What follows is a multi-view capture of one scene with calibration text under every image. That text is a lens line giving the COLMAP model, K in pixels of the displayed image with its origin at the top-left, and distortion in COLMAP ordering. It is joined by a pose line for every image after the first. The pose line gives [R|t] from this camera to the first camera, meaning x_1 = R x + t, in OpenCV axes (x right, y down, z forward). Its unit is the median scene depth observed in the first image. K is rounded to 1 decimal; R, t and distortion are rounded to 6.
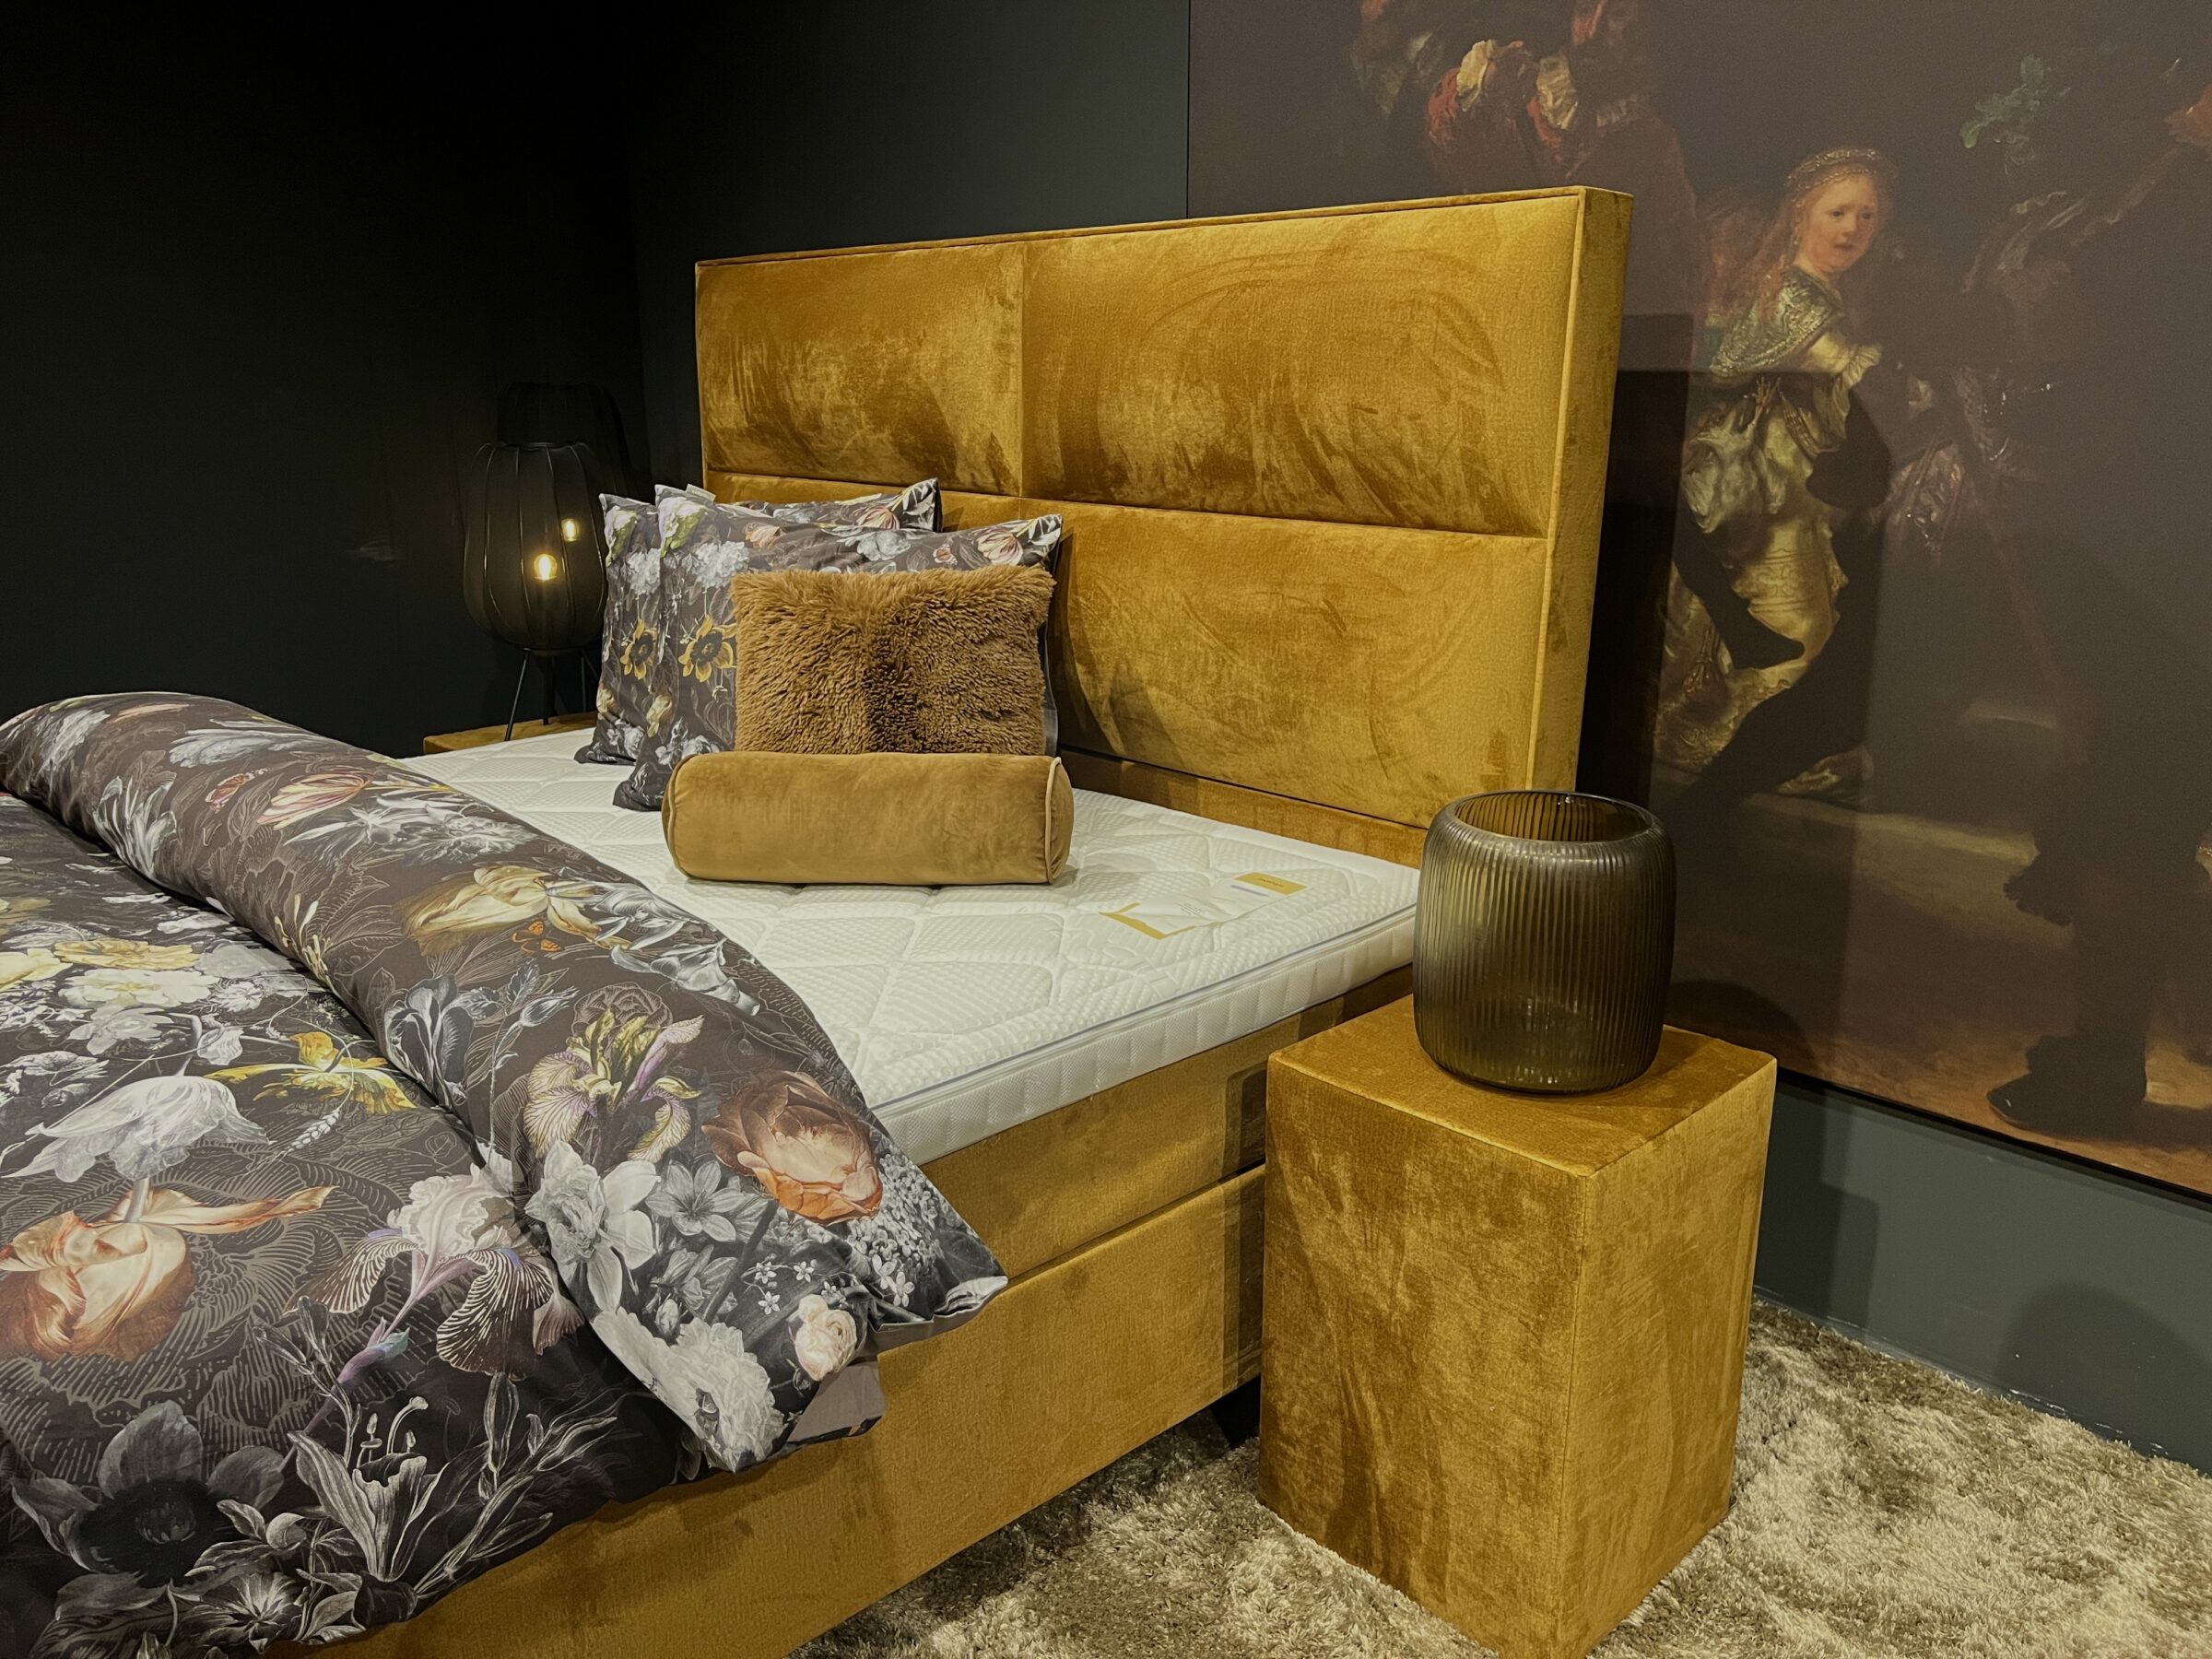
lens RADIAL K [[1666.6, 0, 1102.3], [0, 1666.6, 842.6], [0, 0, 1]] dist [0.058075, -0.087695]
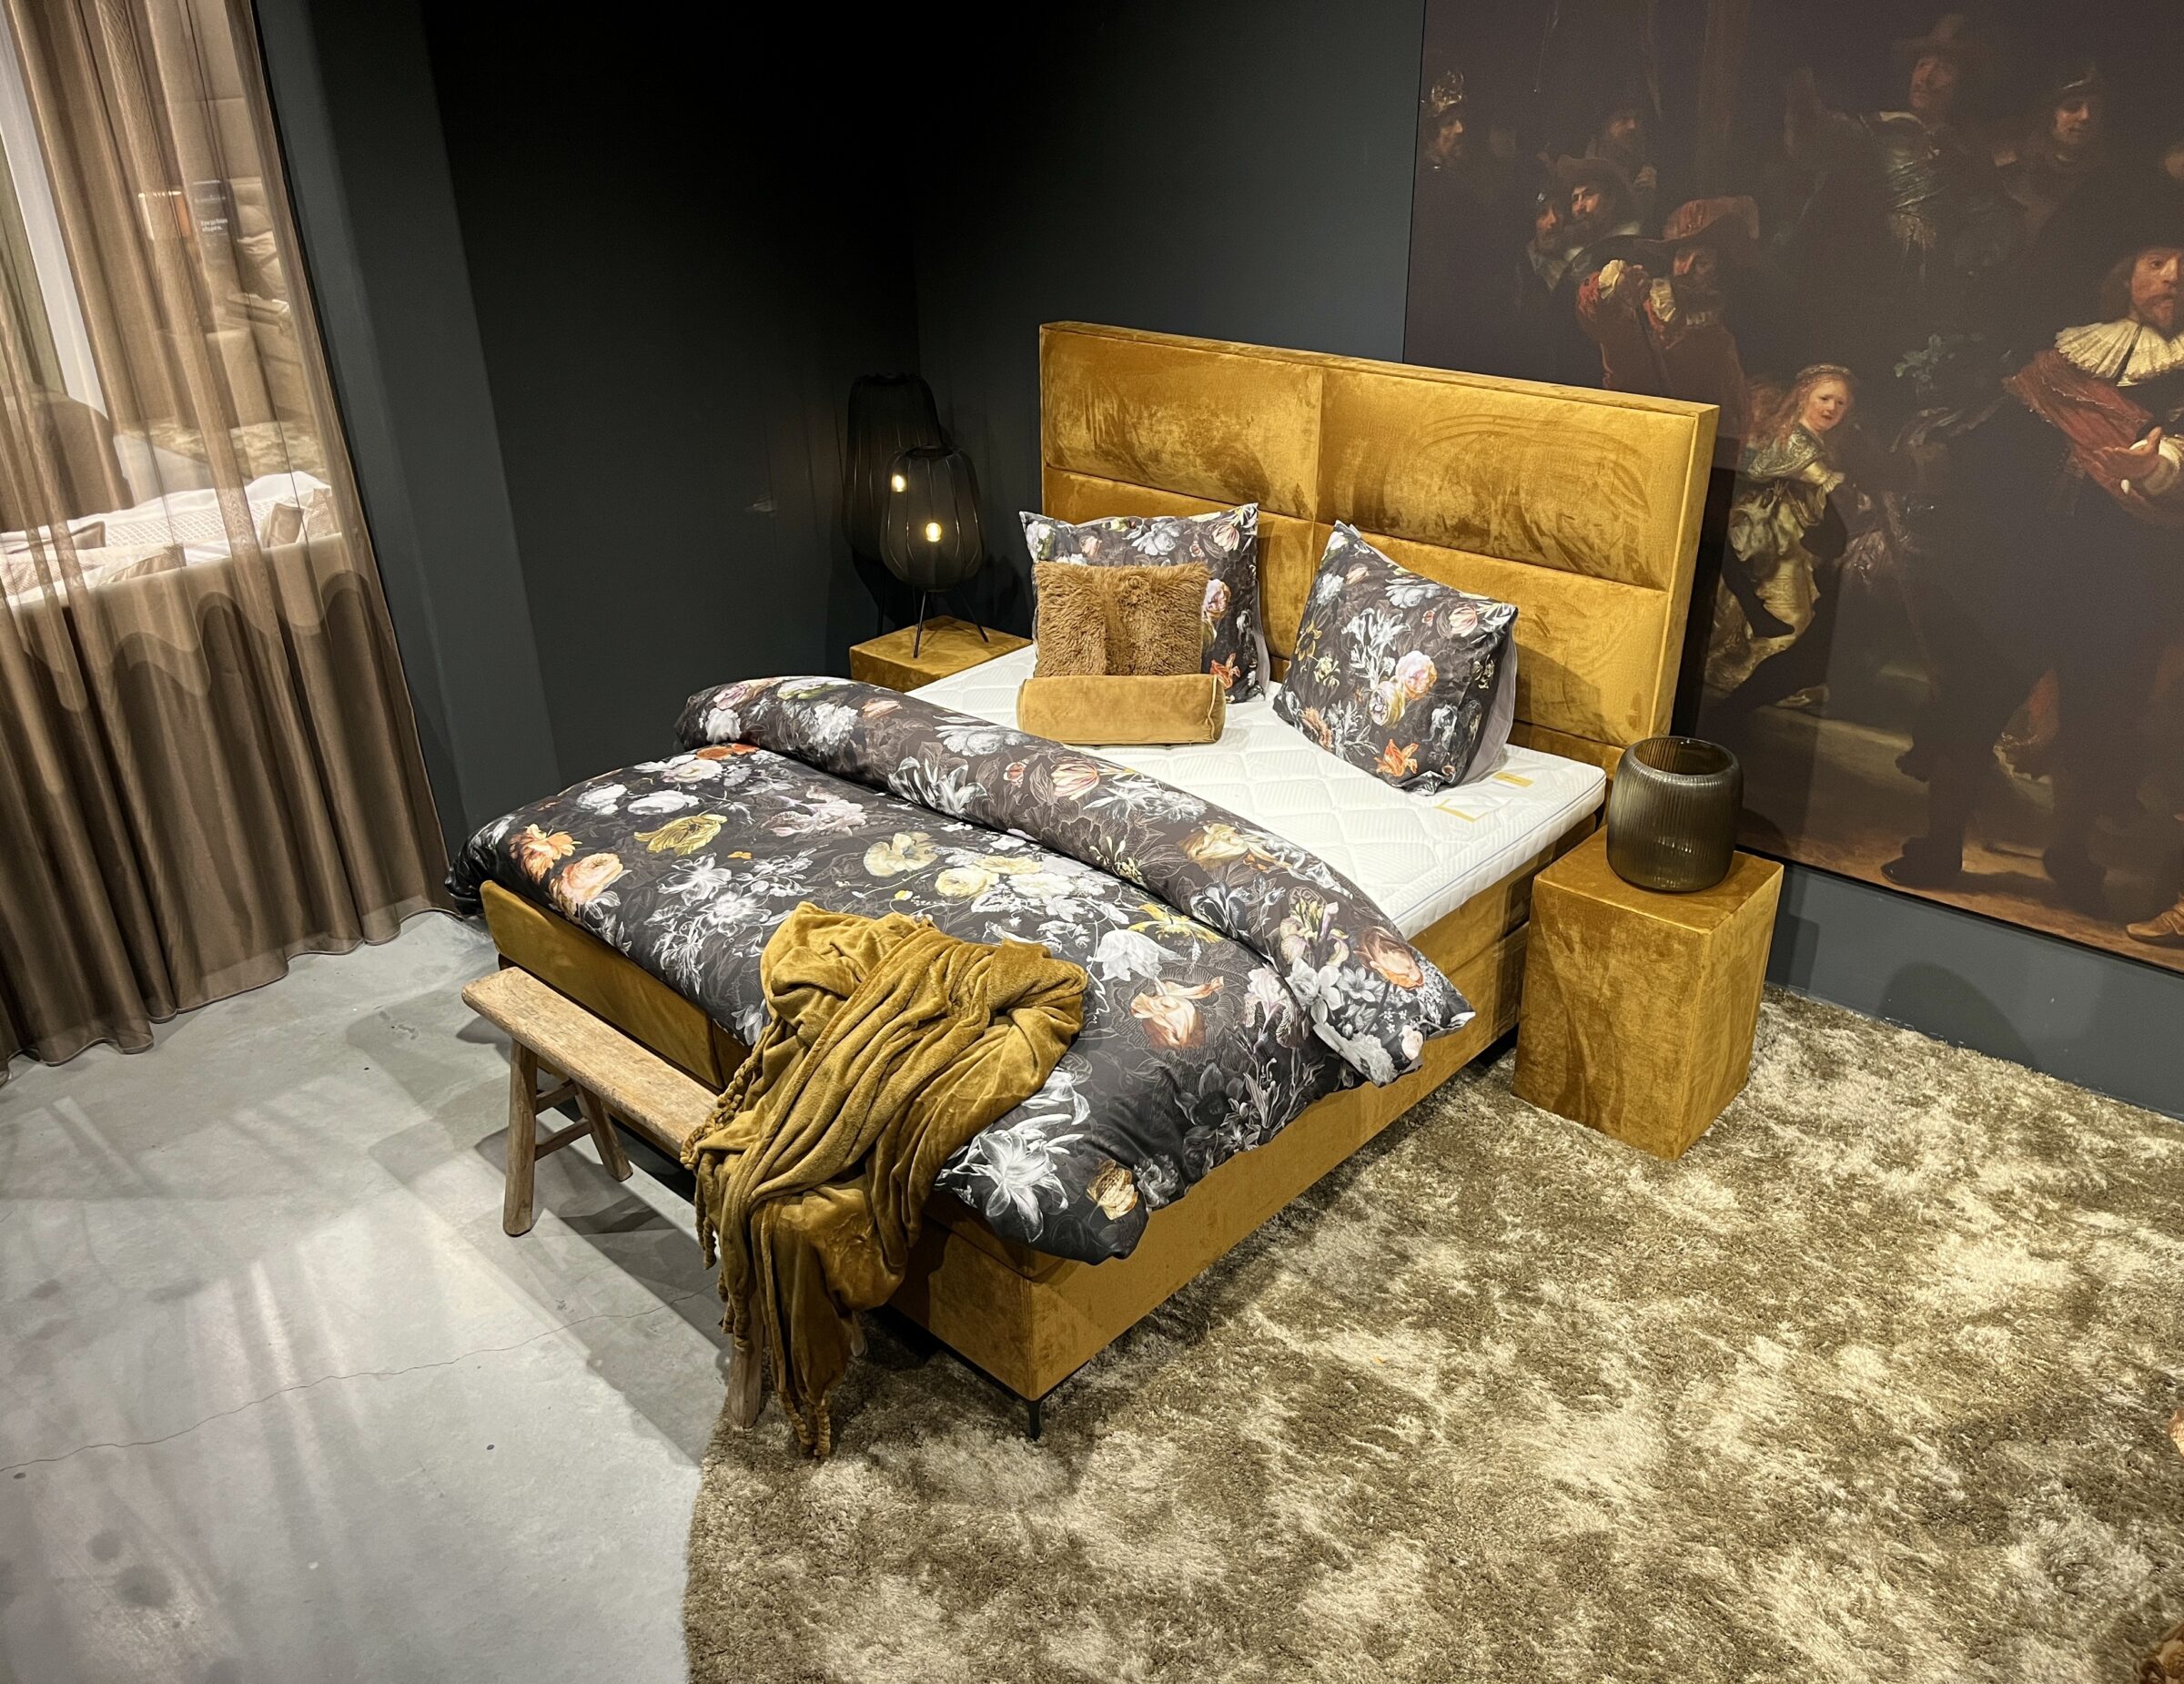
lens RADIAL K [[1663.2, 0, 1107.5], [0, 1663.2, 849.4], [0, 0, 1]] dist [0.038990, -0.069001]
pose [[0.996530, -0.052798, 0.064345, -0.476912], [0.040005, 0.981735, 0.185998, -0.263591], [-0.072990, -0.182778, 0.980441, -0.802946]]
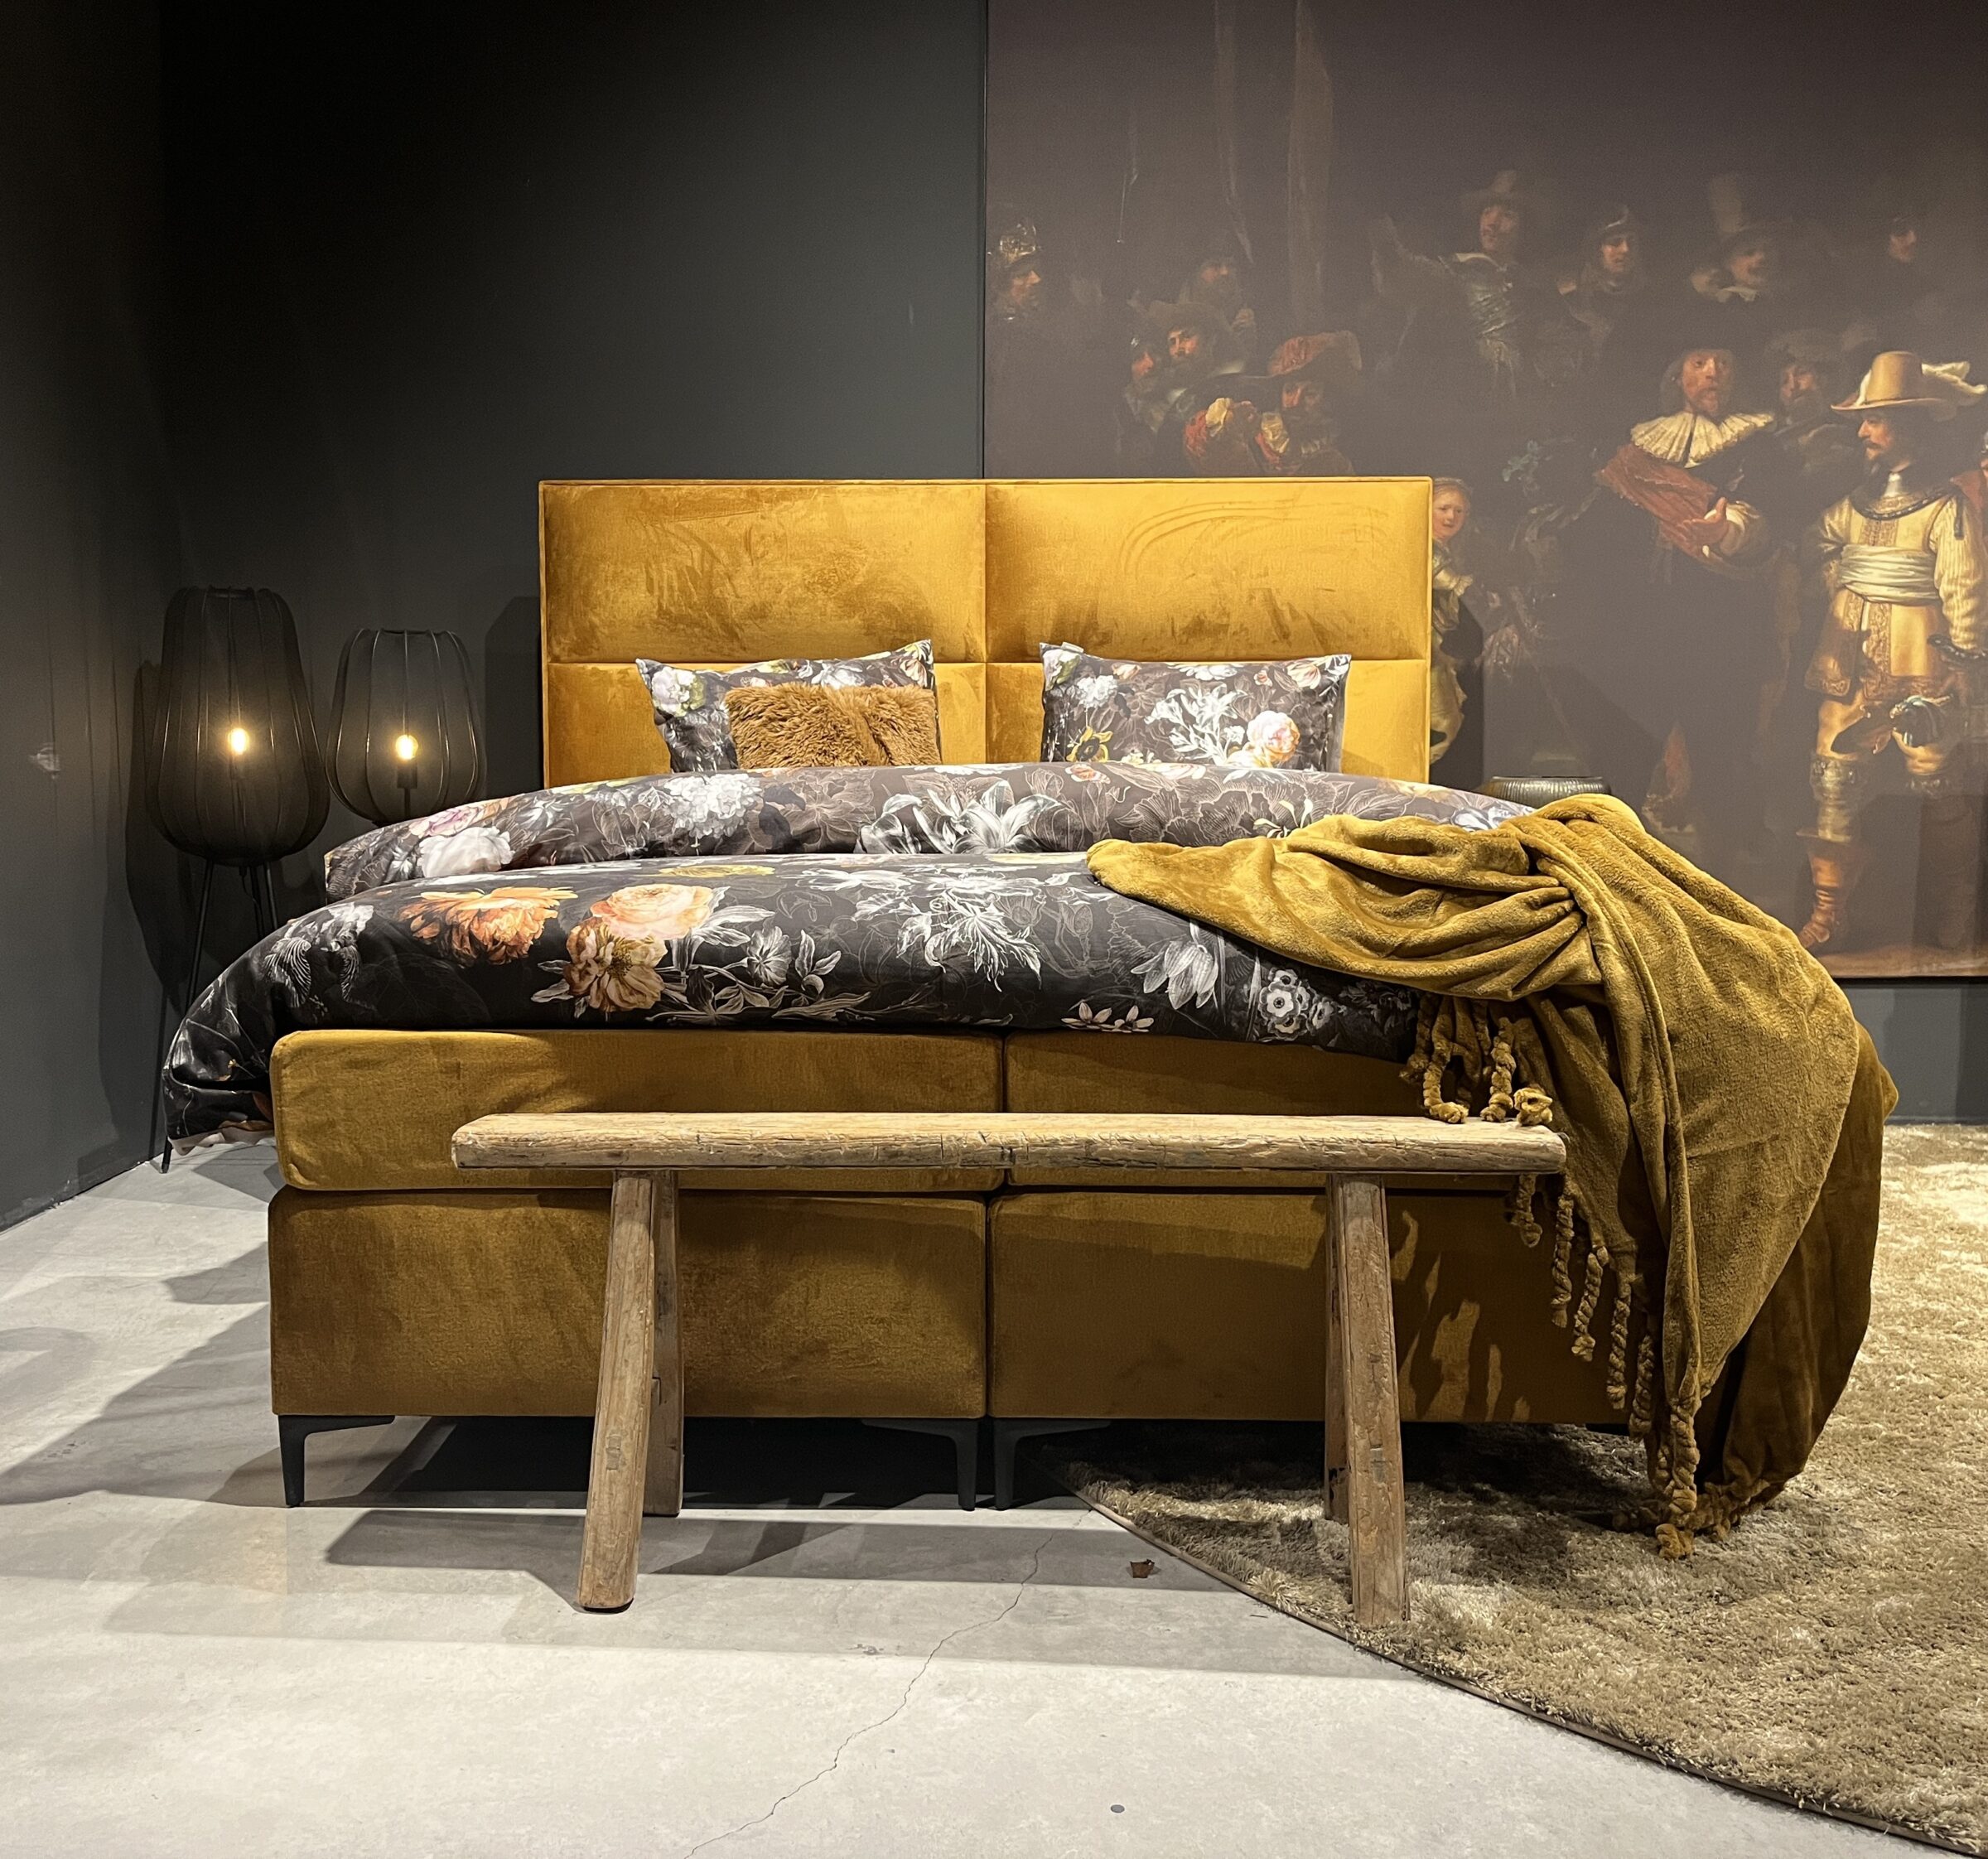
lens RADIAL K [[1867.8, 0, 935.9], [0, 1867.8, 953.3], [0, 0, 1]] dist [0.005459, 0.000000]
pose [[0.698417, -0.072601, 0.711999, -1.540406], [0.197618, 0.975727, -0.094355, 0.212209], [-0.687867, 0.206604, 0.695812, 0.012269]]
